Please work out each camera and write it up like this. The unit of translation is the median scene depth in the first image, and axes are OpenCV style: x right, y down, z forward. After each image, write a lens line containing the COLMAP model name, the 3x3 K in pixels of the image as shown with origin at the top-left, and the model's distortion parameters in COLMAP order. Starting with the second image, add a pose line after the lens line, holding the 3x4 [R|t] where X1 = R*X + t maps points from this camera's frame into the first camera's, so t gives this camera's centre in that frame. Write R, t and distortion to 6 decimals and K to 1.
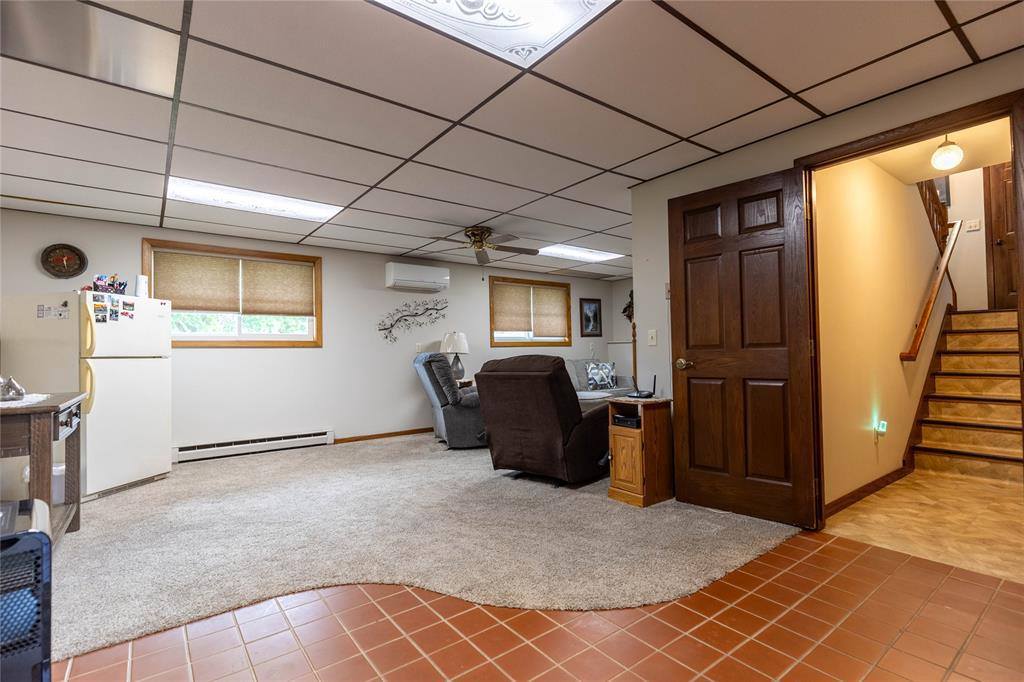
lens RADIAL K [[470.3, 0, 508.8], [0, 470.3, 342.5], [0, 0, 1]] dist [0.013082, -0.003991]
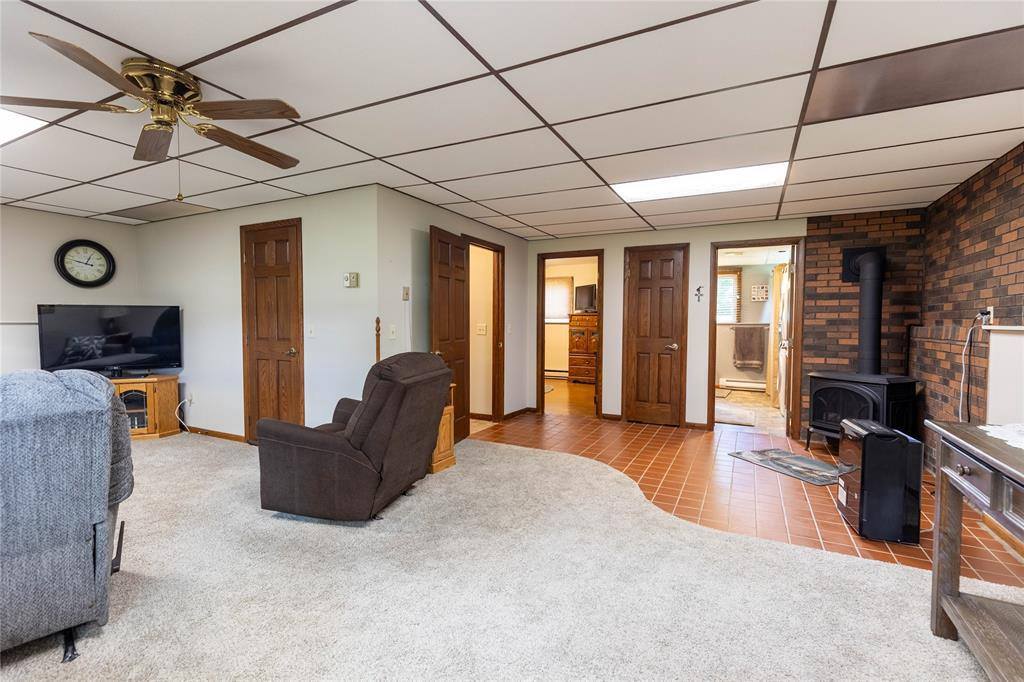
lens RADIAL K [[470.3, 0, 518.2], [0, 470.3, 335.1], [0, 0, 1]] dist [0.013082, -0.003991]
pose [[-0.451001, -0.009985, 0.892468, -0.694408], [-0.016823, 0.999855, 0.002685, -0.010331], [-0.892365, -0.013803, -0.451103, 1.051624]]
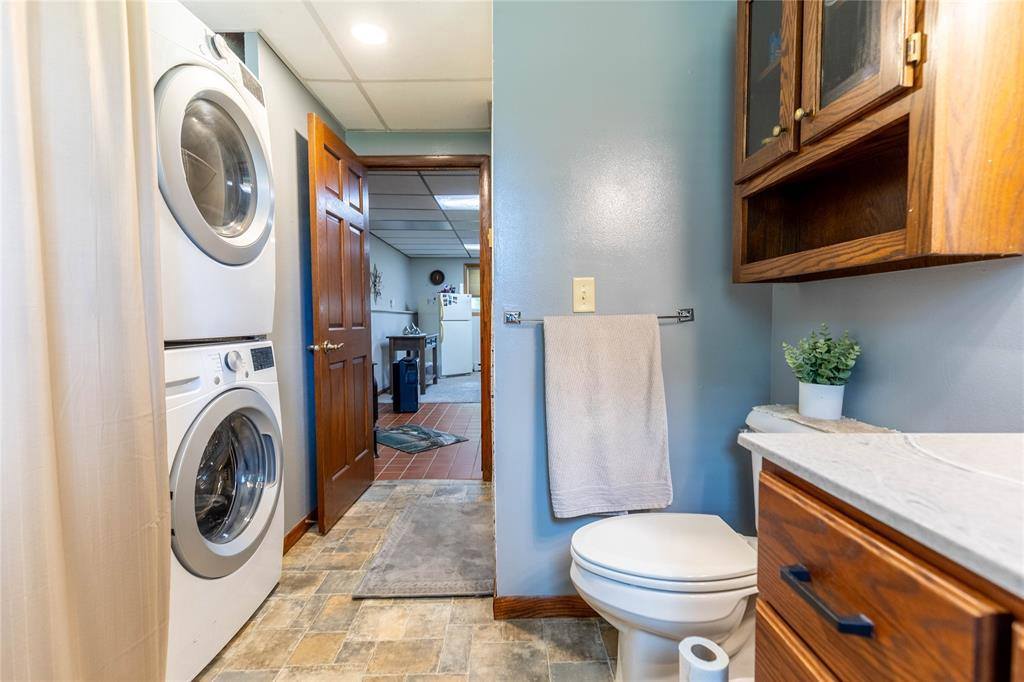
lens RADIAL K [[470.3, 0, 515.3], [0, 470.3, 339.7], [0, 0, 1]] dist [0.013082, -0.003991]
pose [[0.801638, 0.039643, -0.596494, 0.730546], [0.003747, 0.997446, 0.071325, -0.034148], [0.597798, -0.059412, 0.799442, -0.606275]]
